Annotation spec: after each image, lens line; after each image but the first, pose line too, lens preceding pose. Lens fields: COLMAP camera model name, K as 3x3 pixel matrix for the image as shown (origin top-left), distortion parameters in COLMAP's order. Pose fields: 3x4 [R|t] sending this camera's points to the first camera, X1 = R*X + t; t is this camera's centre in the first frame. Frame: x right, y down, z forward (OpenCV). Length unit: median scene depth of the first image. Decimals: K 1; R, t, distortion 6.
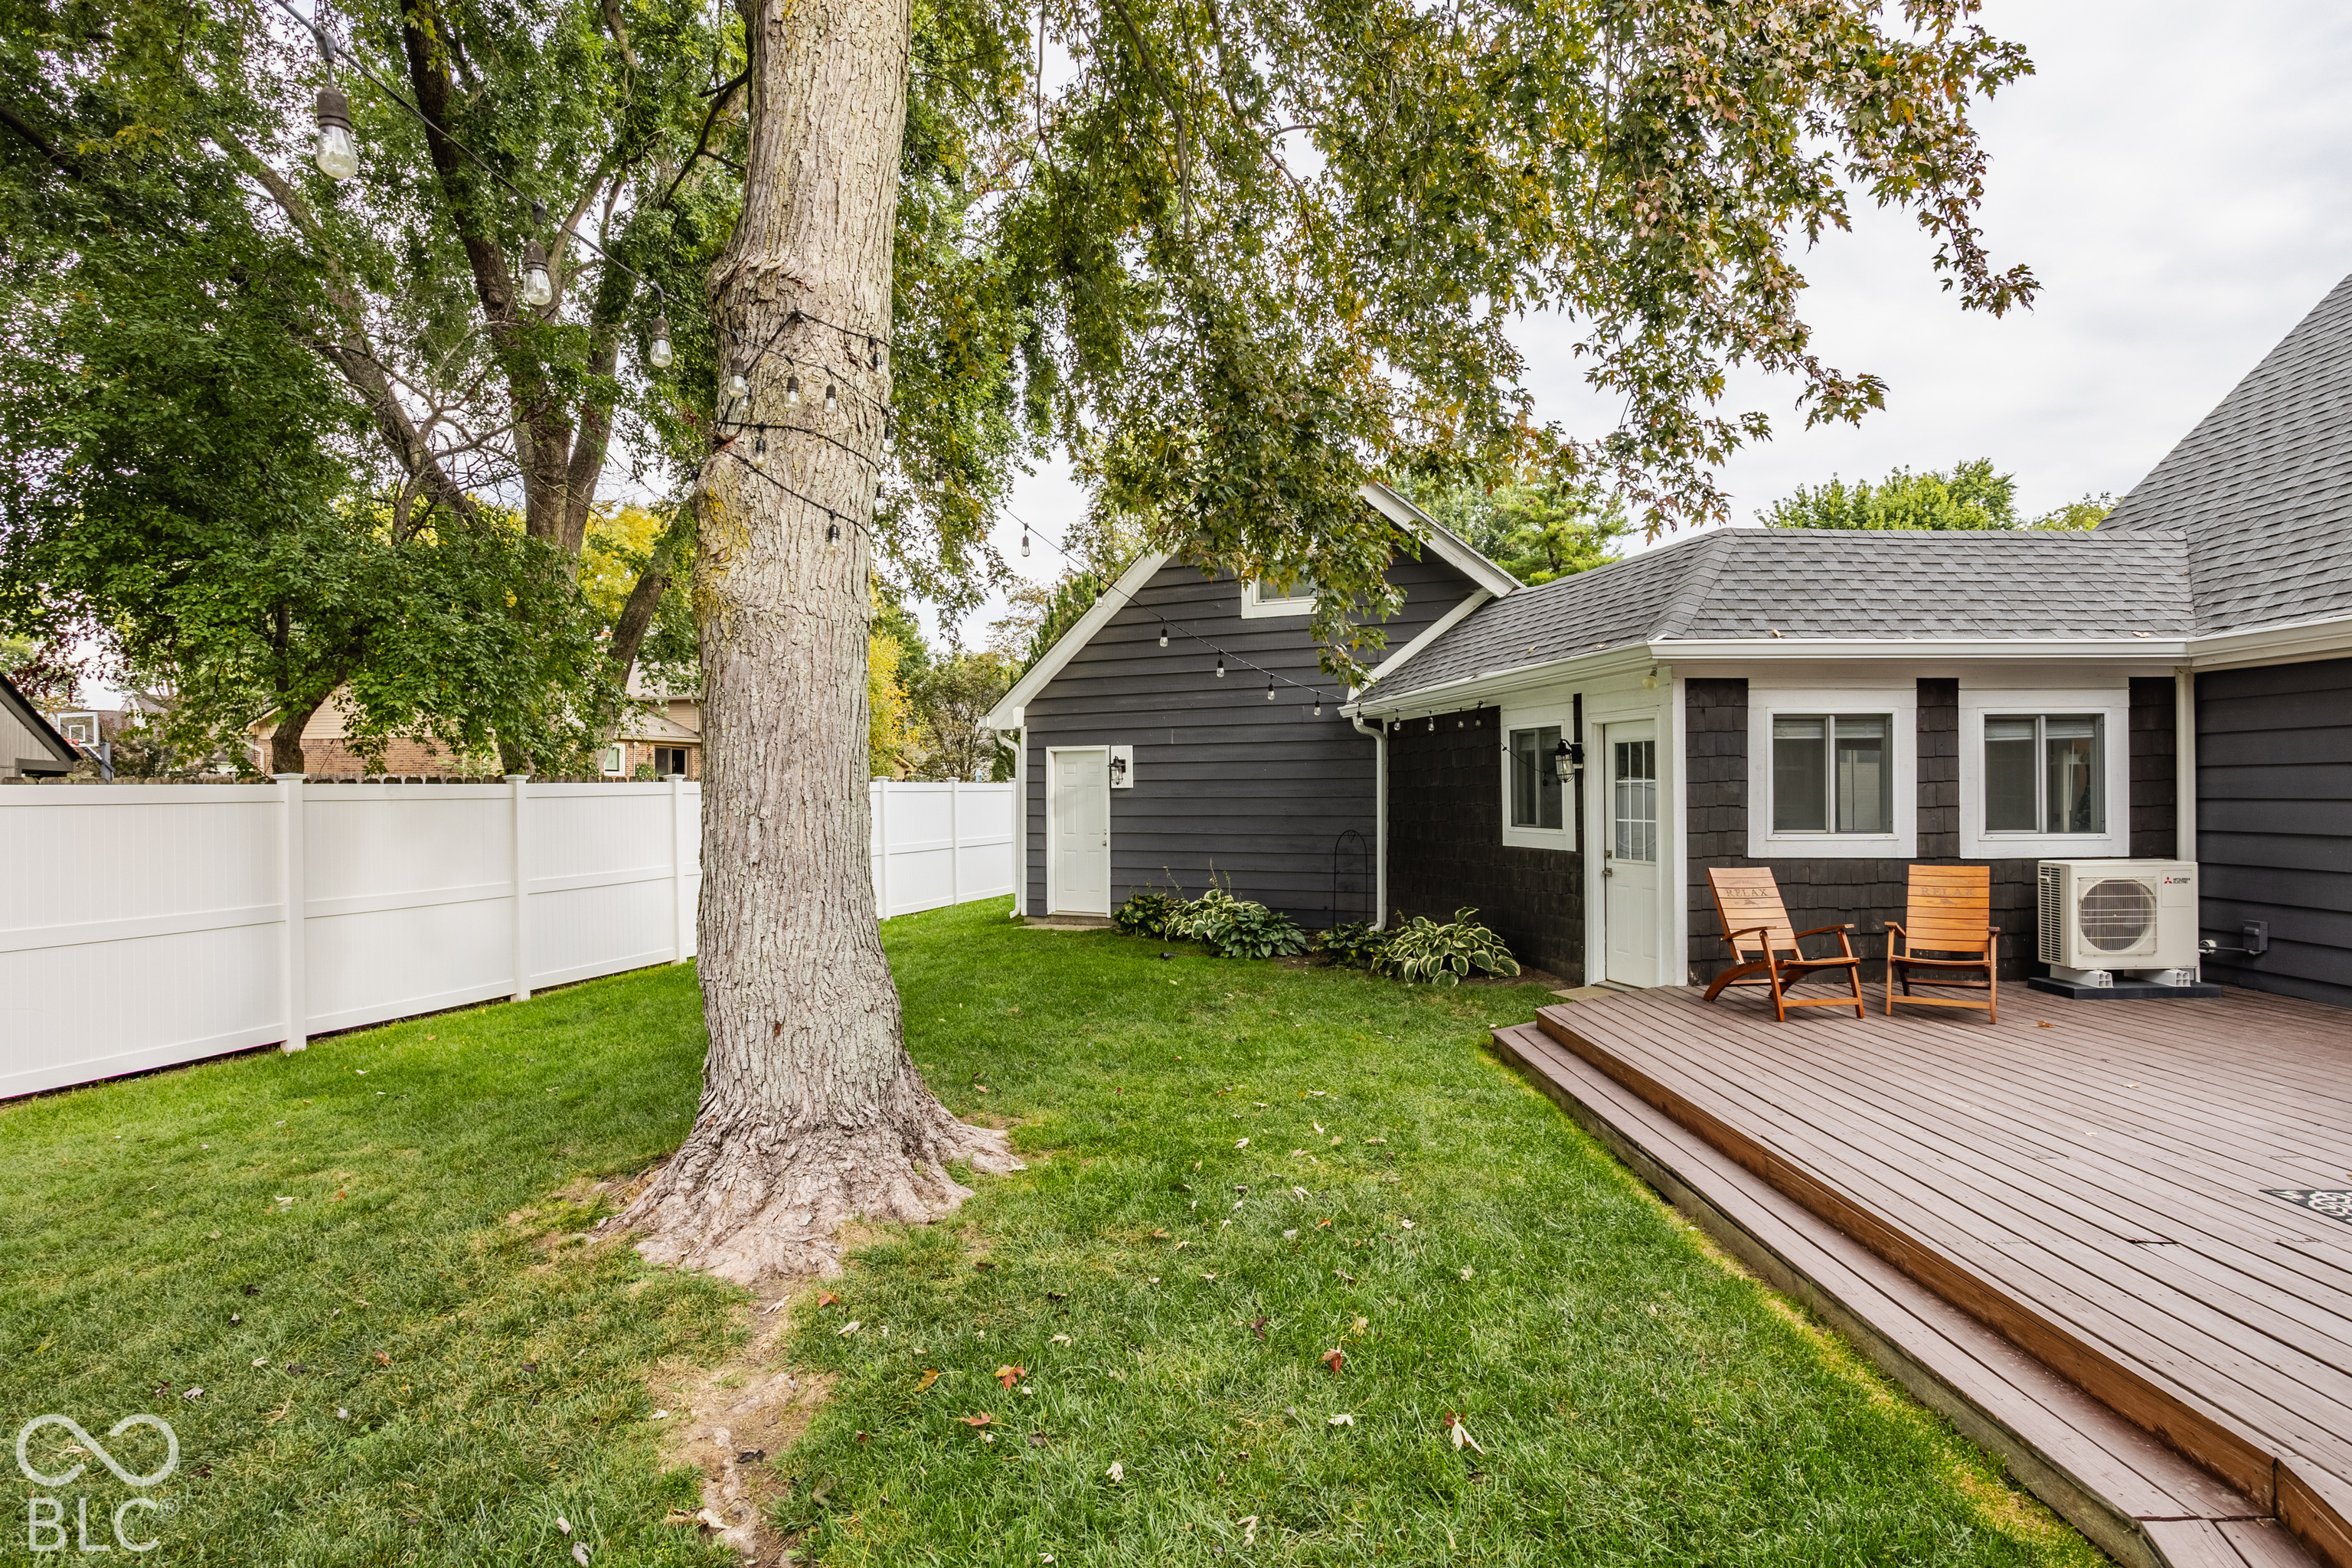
lens RADIAL K [[1286.4, 0, 1176.0], [0, 1286.4, 784.0], [0, 0, 1]] dist [-0.054290, 0.038459]
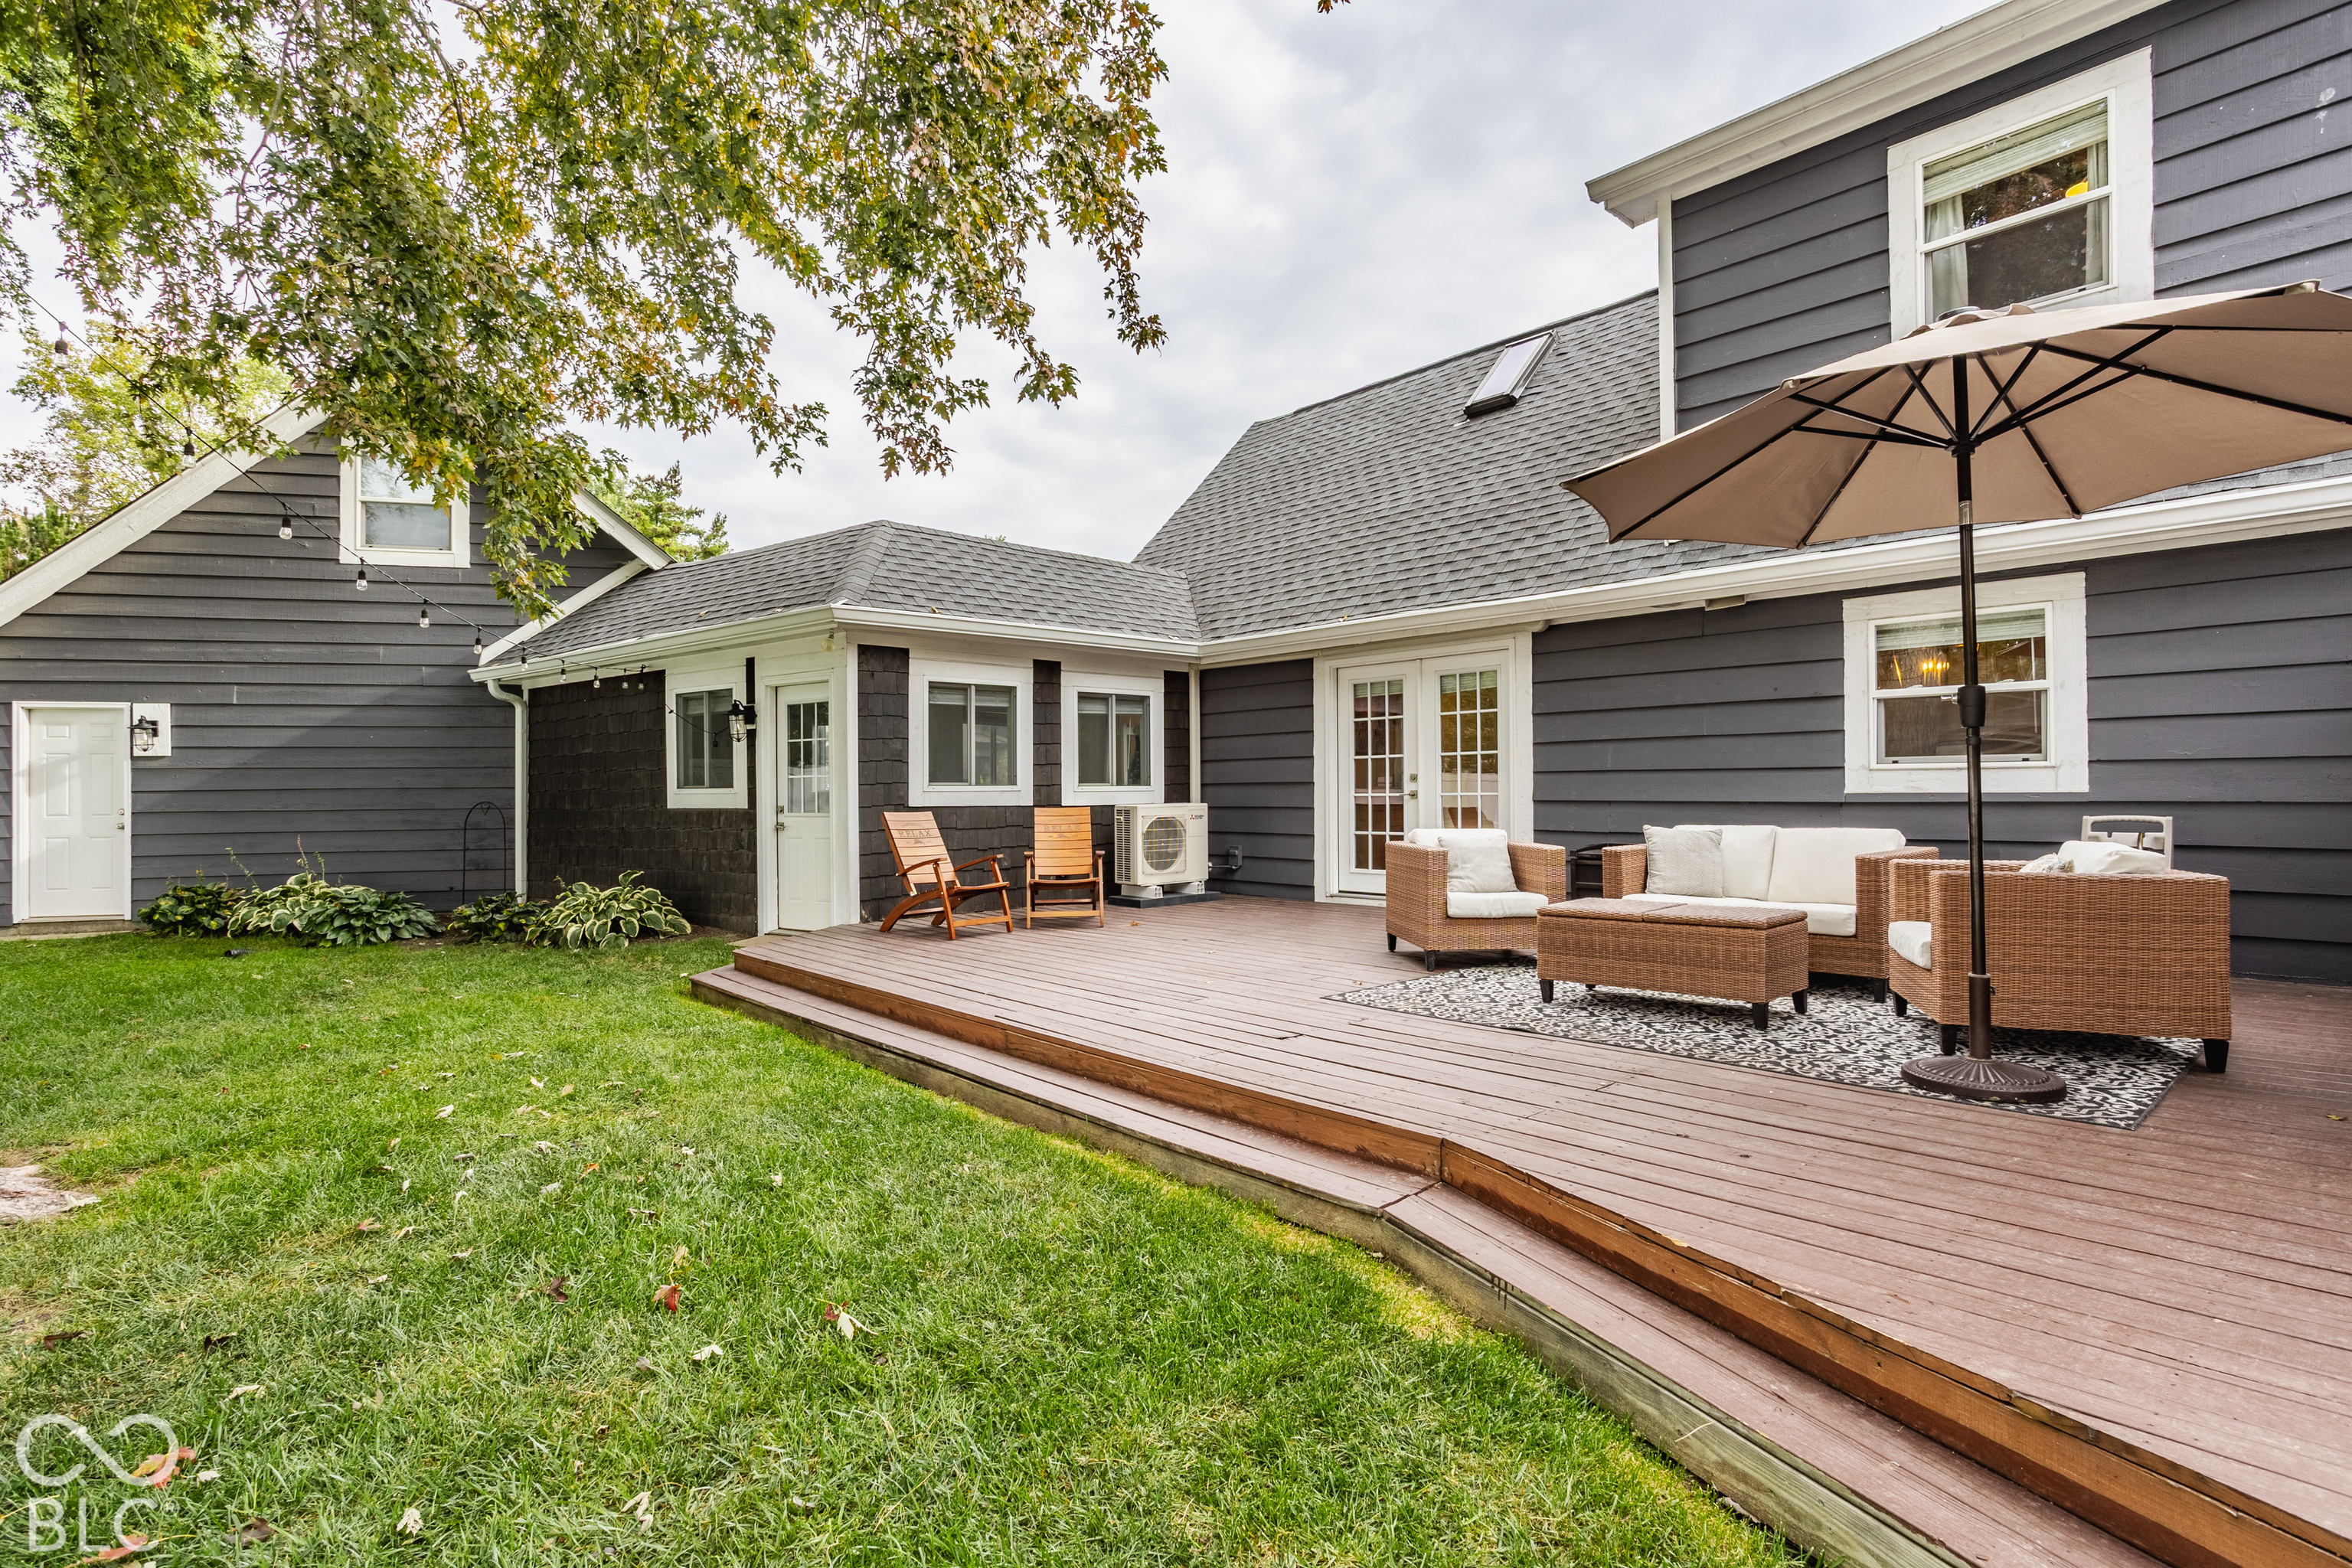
lens RADIAL K [[1138.2, 0, 1176.0], [0, 1138.2, 784.0], [0, 0, 1]] dist [-0.055449, 0.033480]
pose [[0.739554, 0.002224, 0.673094, -0.059184], [0.007033, 0.999914, -0.011031, 0.053197], [-0.673061, 0.012892, 0.739475, 0.094223]]
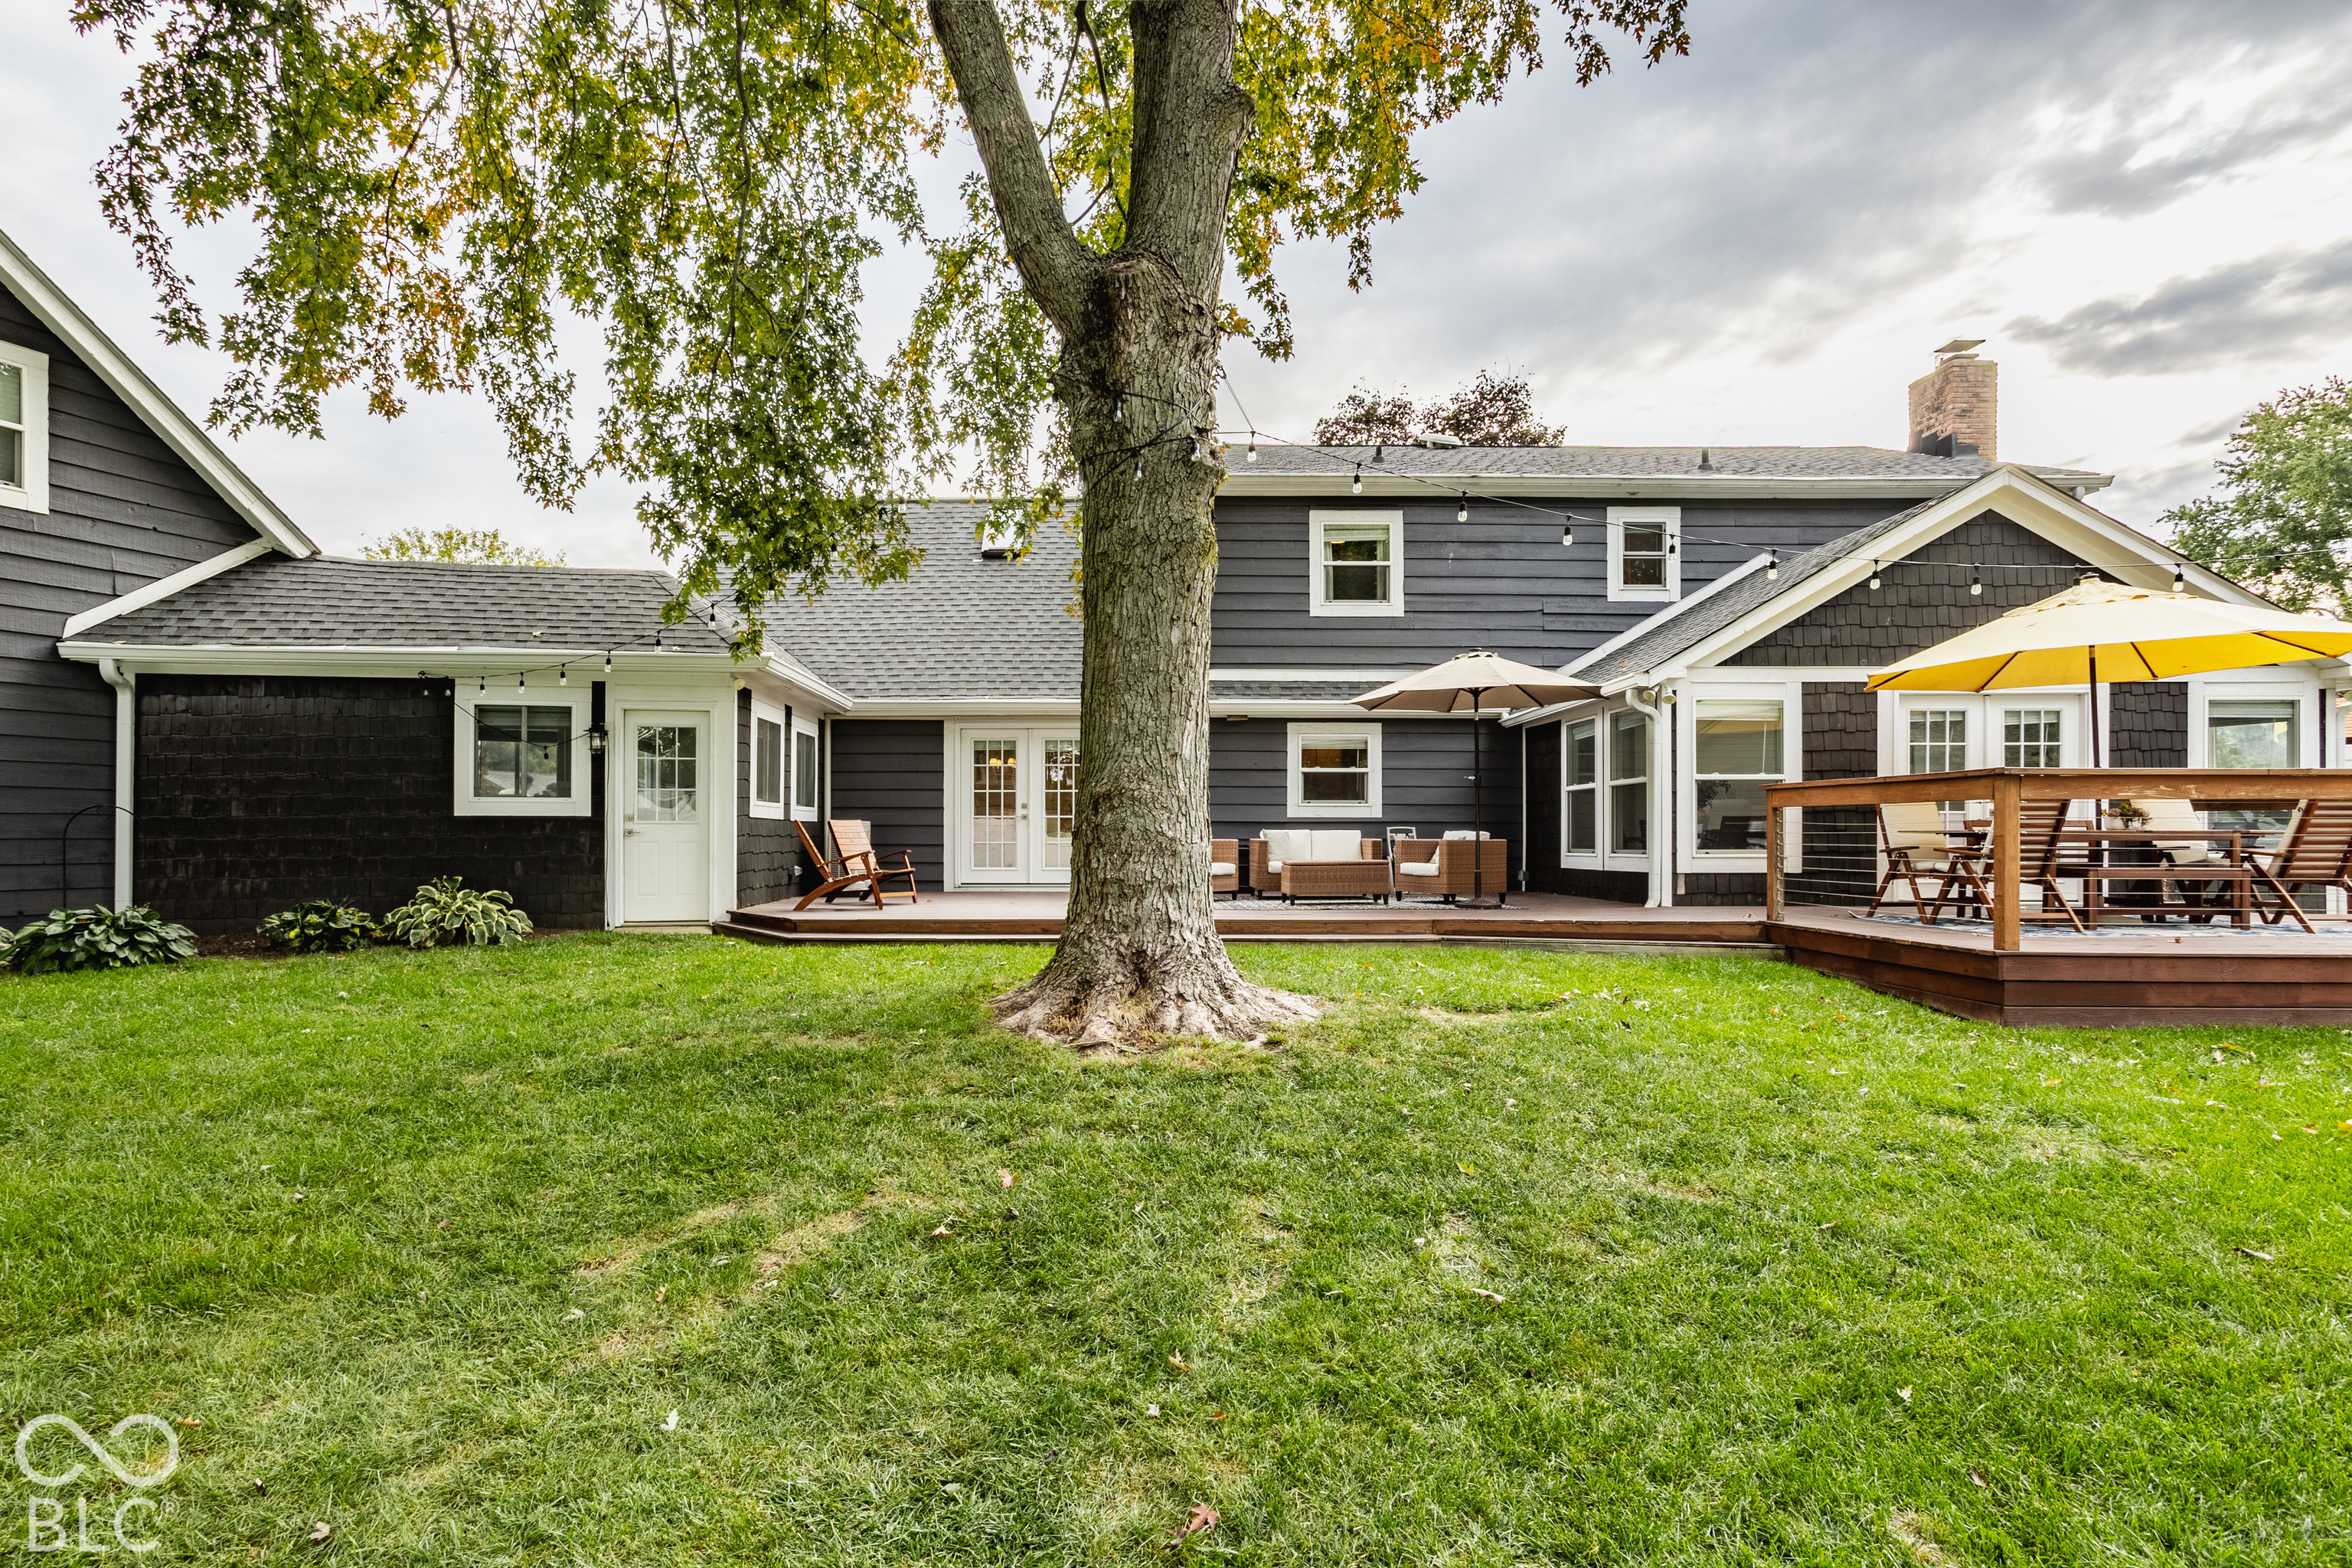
lens RADIAL K [[1138.2, 0, 1176.0], [0, 1138.2, 784.0], [0, 0, 1]] dist [-0.055449, 0.033480]
pose [[-0.017268, 0.047608, 0.998717, -0.826343], [0.001325, 0.998866, -0.047592, 0.084440], [-0.999850, 0.000502, -0.017311, 0.557135]]
